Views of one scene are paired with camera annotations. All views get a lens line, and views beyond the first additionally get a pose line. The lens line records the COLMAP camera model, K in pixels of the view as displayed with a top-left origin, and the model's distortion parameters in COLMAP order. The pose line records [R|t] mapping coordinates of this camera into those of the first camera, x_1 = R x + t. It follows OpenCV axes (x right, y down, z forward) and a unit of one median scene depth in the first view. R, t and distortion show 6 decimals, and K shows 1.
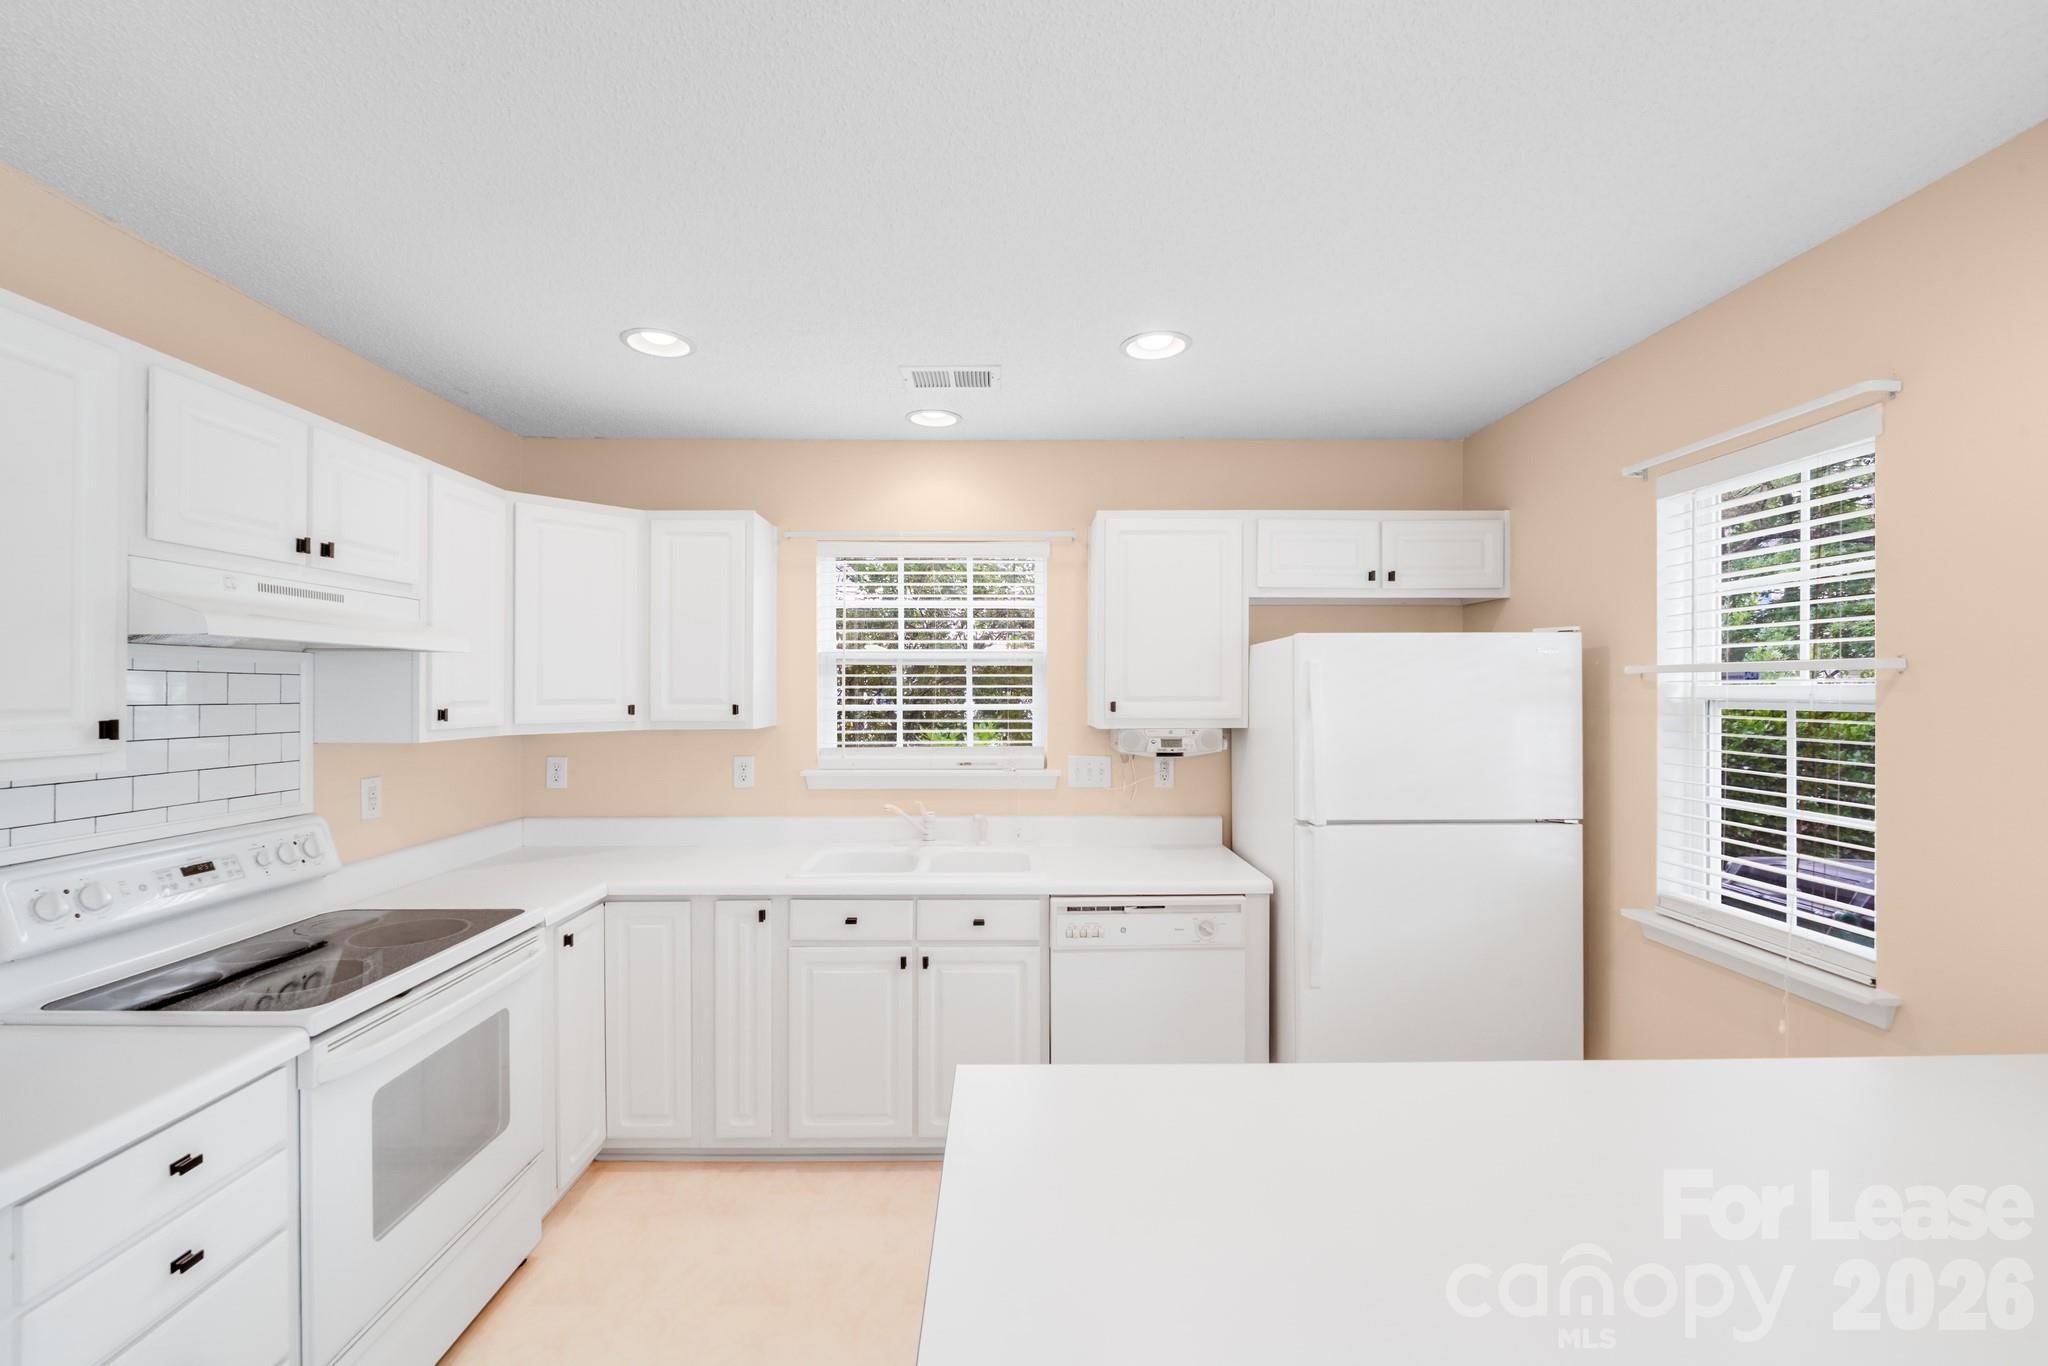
lens RADIAL K [[851.8, 0, 1016.7], [0, 851.8, 685.3], [0, 0, 1]] dist [-0.000470, -0.007052]
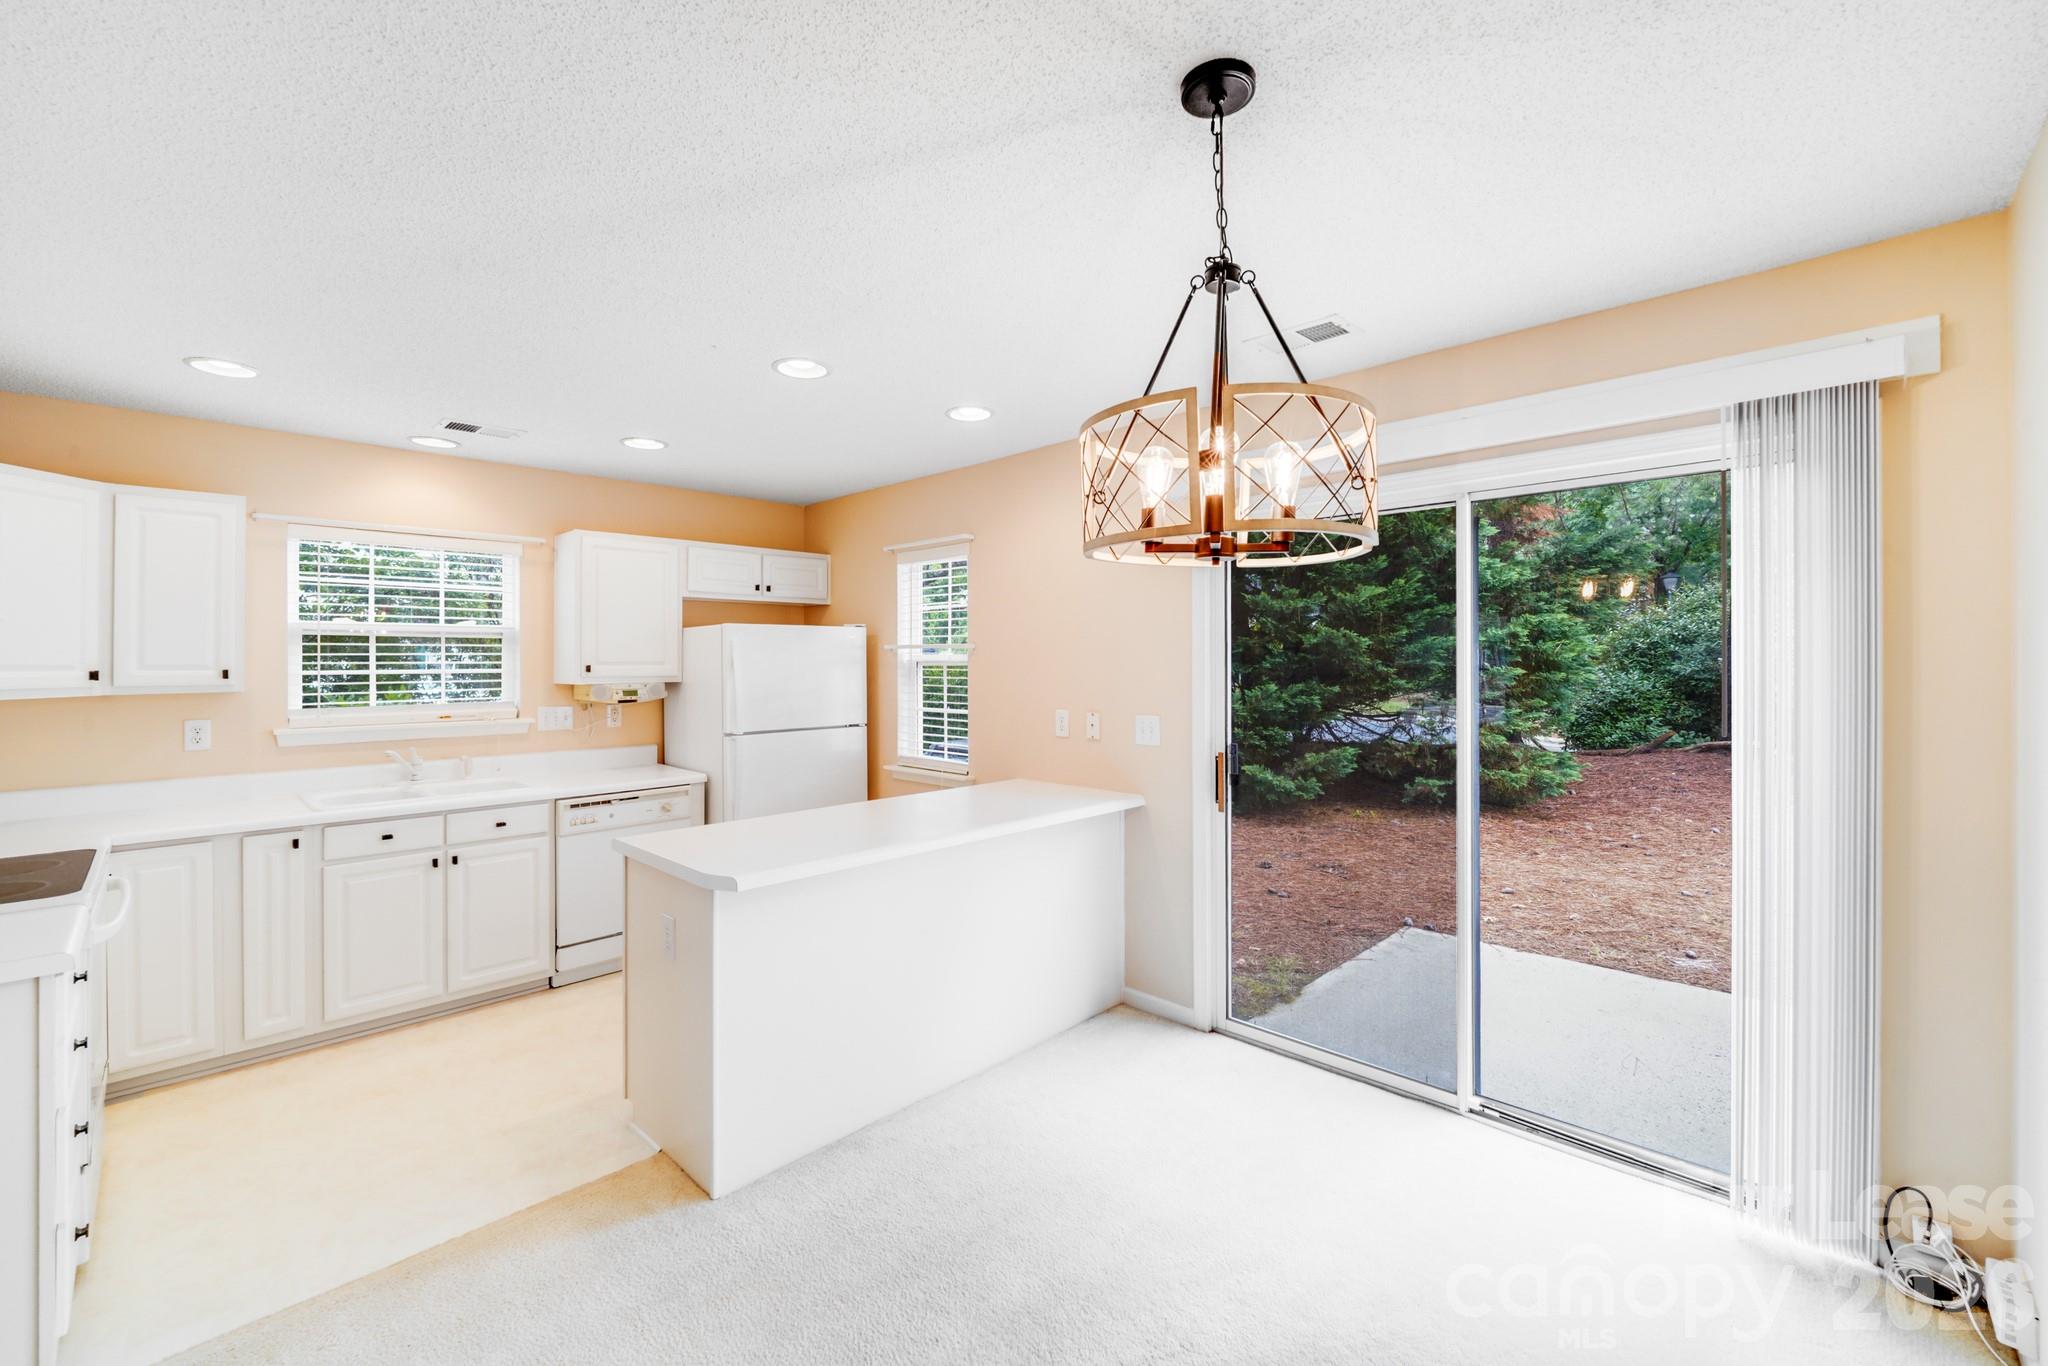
lens RADIAL K [[851.8, 0, 1016.7], [0, 851.8, 685.3], [0, 0, 1]] dist [-0.000470, -0.007052]
pose [[0.715180, -0.021728, 0.698602, -0.374620], [-0.002342, 0.999437, 0.033483, 0.003498], [-0.698936, -0.025583, 0.714727, -0.525790]]
